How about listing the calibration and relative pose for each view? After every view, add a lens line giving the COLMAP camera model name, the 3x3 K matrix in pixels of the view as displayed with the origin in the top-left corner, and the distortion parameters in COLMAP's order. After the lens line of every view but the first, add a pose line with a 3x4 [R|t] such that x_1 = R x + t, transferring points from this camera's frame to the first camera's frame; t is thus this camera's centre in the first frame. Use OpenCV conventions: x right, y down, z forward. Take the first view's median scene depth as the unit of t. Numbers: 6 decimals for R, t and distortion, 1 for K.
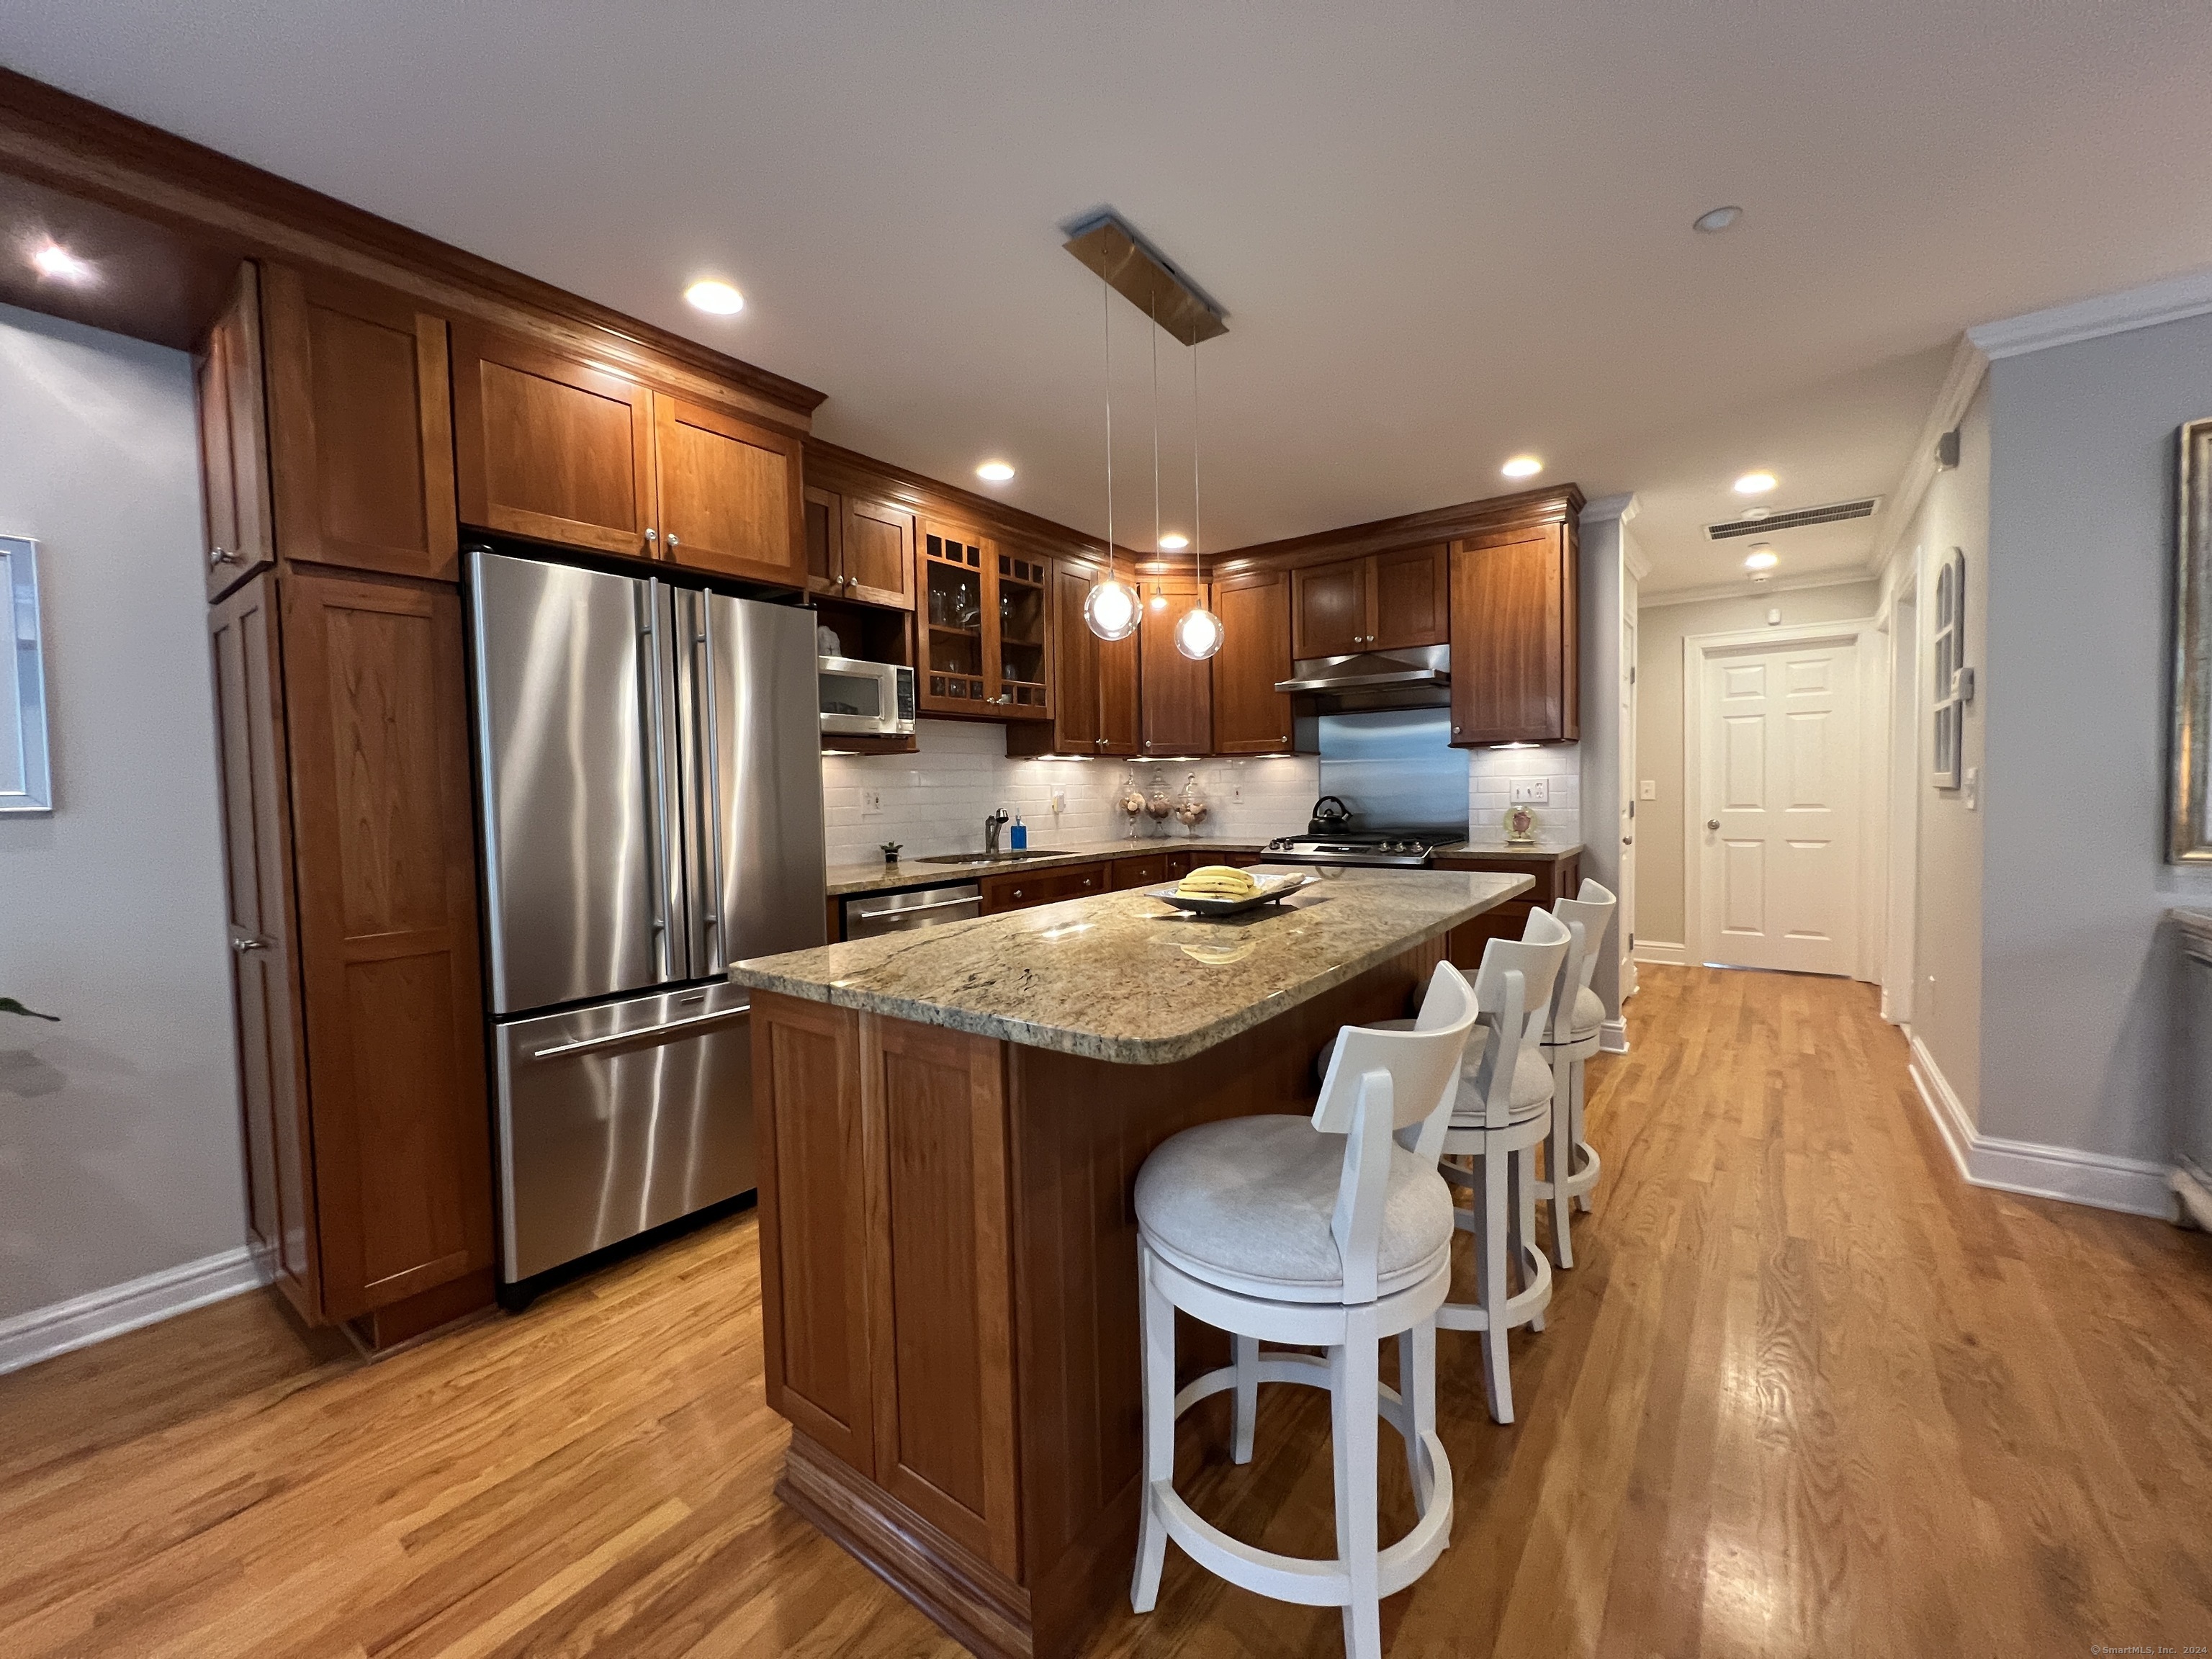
lens RADIAL K [[887.1, 0, 1093.3], [0, 887.1, 823.5], [0, 0, 1]] dist [-0.001159, -0.000064]
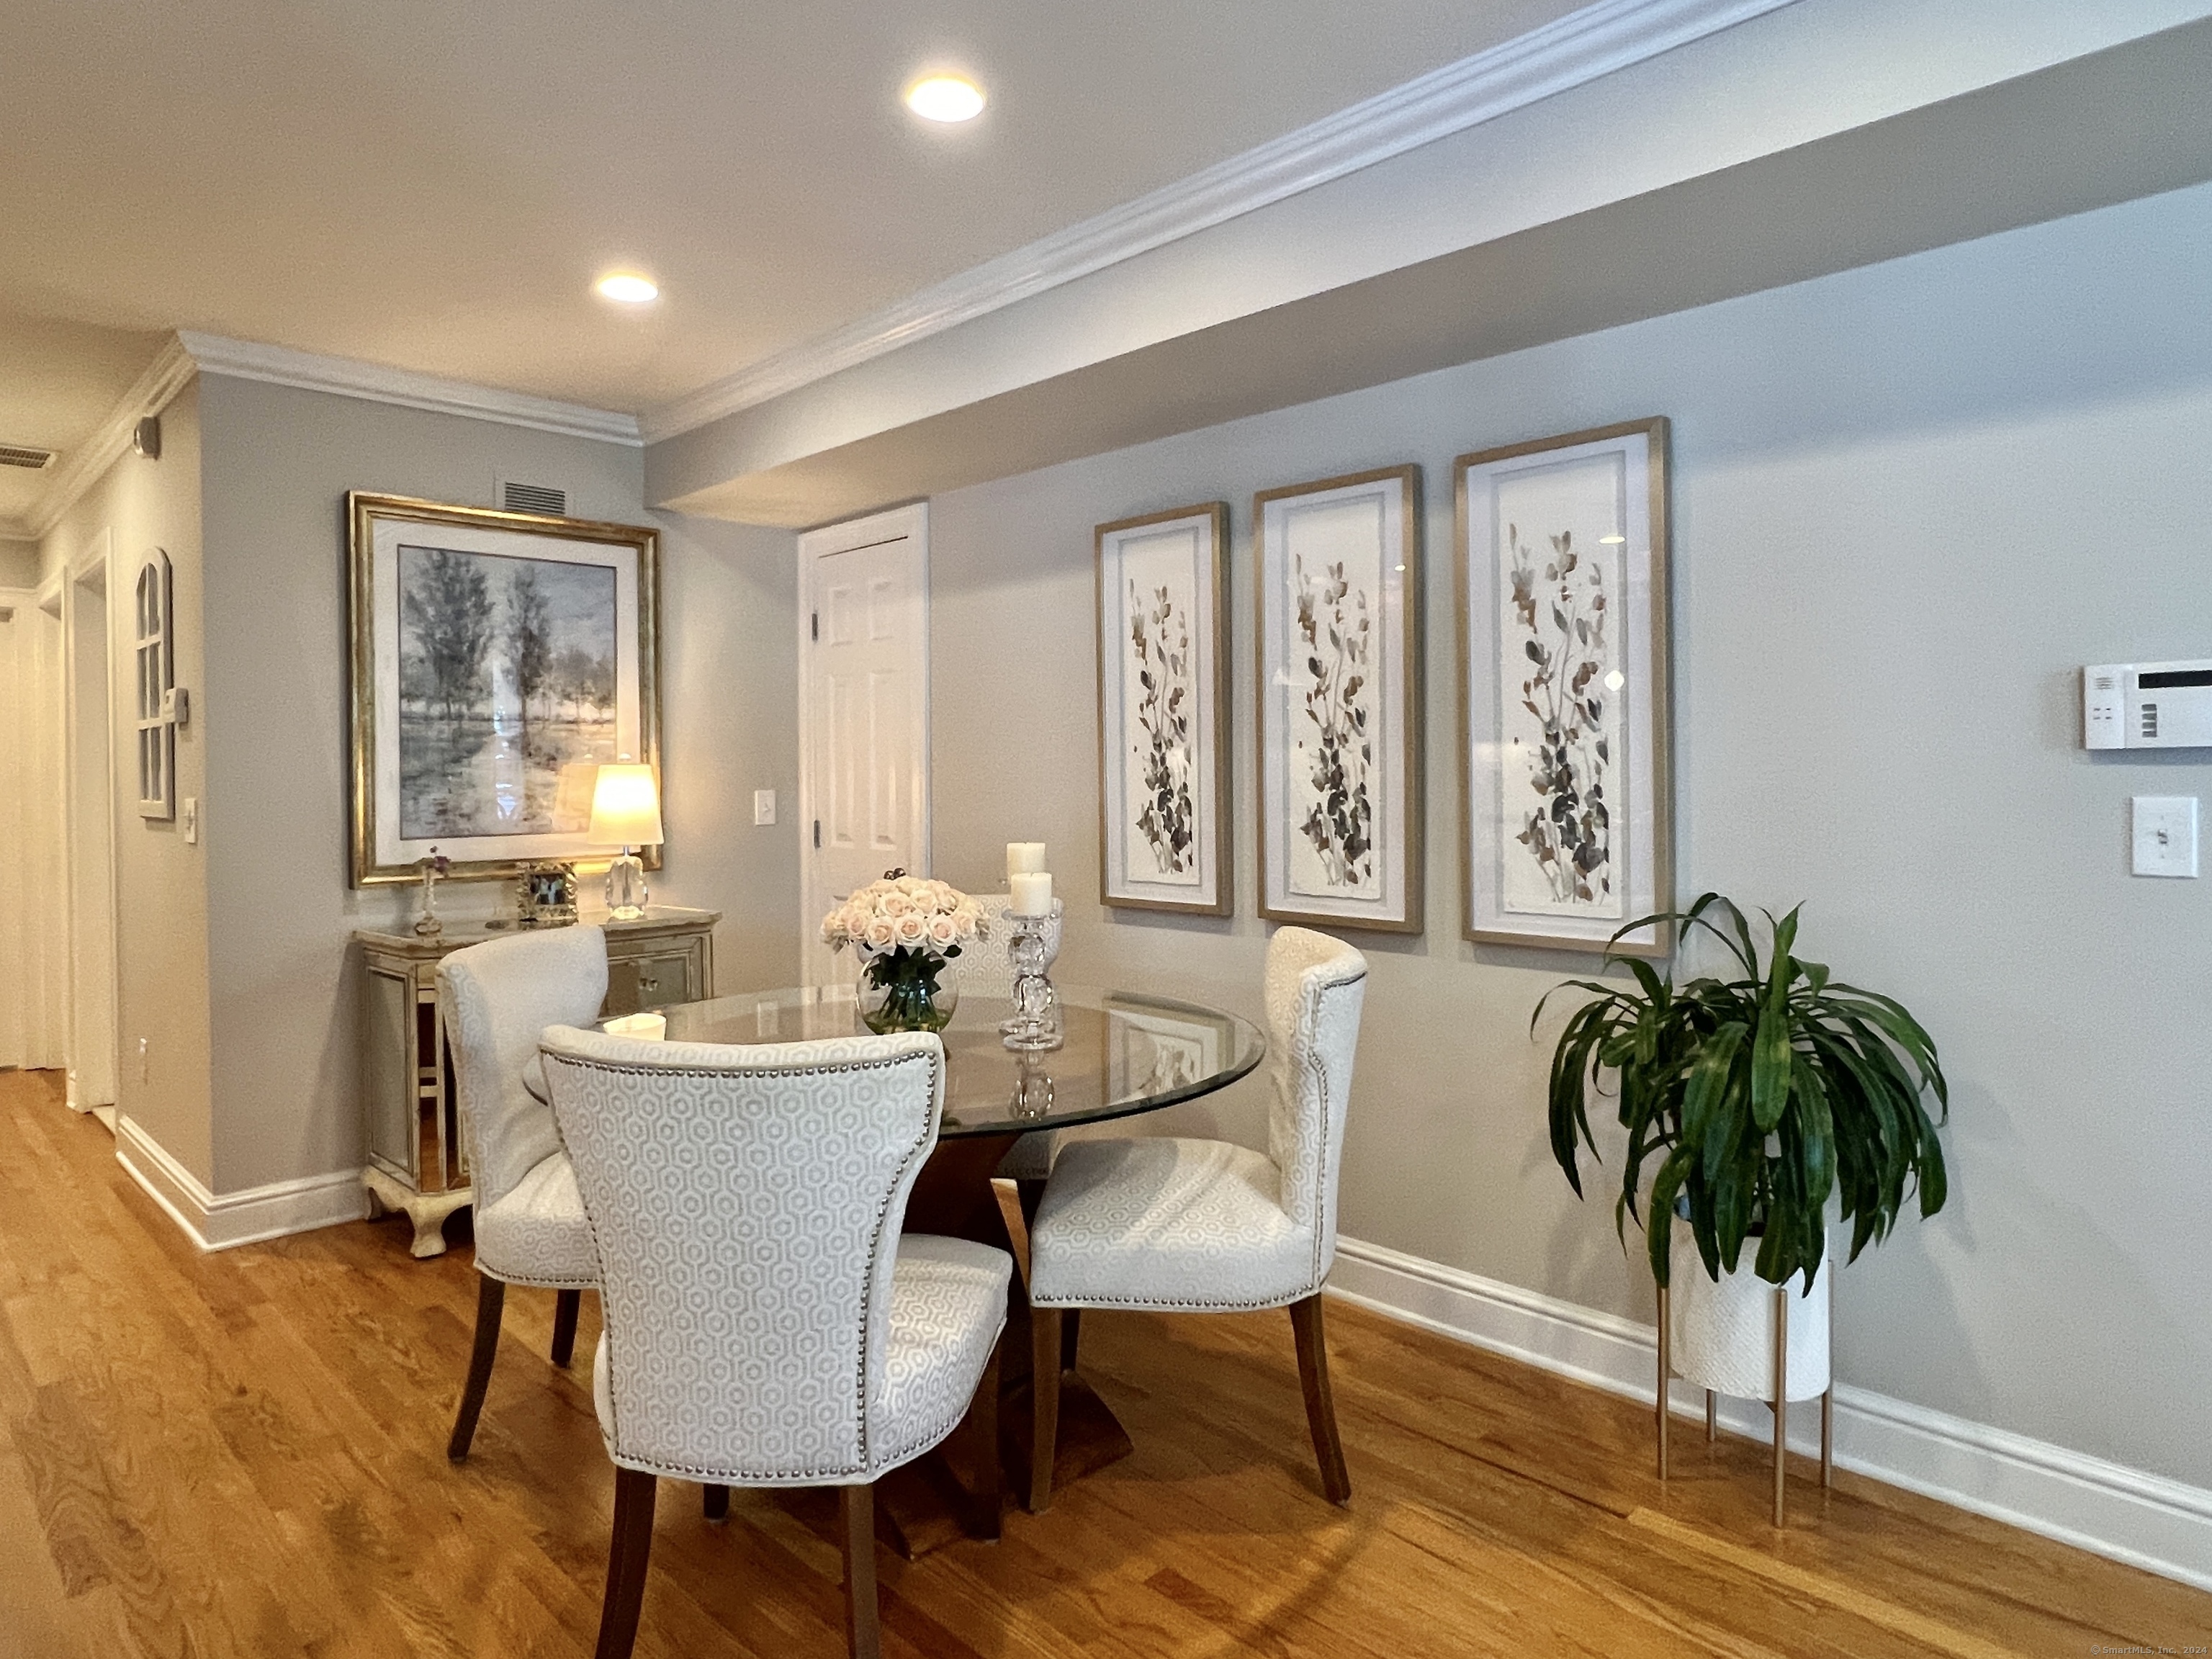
lens RADIAL K [[1324.1, 0, 1099.4], [0, 1324.1, 786.4], [0, 0, 1]] dist [-0.001047, 0.000170]
pose [[0.137189, 0.007372, 0.990517, -0.194287], [0.041300, 0.999060, -0.013156, -0.015238], [-0.989683, 0.042713, 0.136756, -0.097057]]
